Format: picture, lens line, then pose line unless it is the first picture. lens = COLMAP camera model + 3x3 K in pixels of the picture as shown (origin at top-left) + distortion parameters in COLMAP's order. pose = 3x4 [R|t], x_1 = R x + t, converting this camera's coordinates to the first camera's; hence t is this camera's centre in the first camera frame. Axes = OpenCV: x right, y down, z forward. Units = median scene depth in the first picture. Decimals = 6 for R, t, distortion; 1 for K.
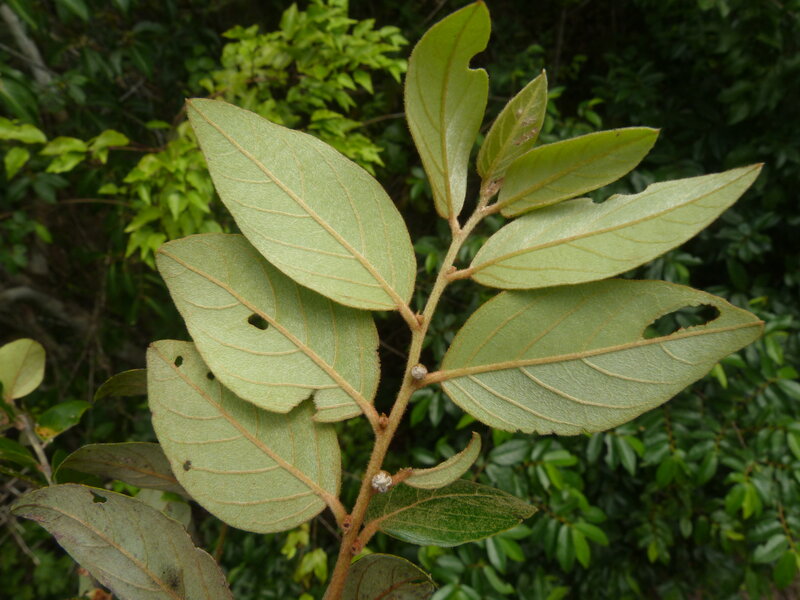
lens RADIAL K [[589.7, 0, 397.0], [0, 589.7, 299.0], [0, 0, 1]] dist [-0.048400, 0.028599]
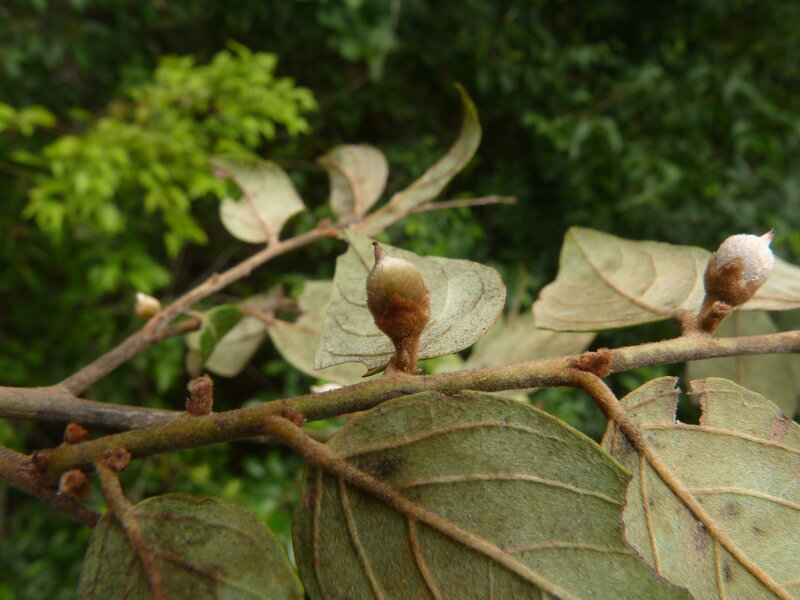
lens RADIAL K [[589.7, 0, 402.0], [0, 589.7, 296.7], [0, 0, 1]] dist [-0.048400, 0.028599]
pose [[0.957793, 0.224202, 0.179907, 0.039276], [-0.204321, 0.971202, -0.122553, 0.036293], [-0.202202, 0.080622, 0.976020, -0.128502]]
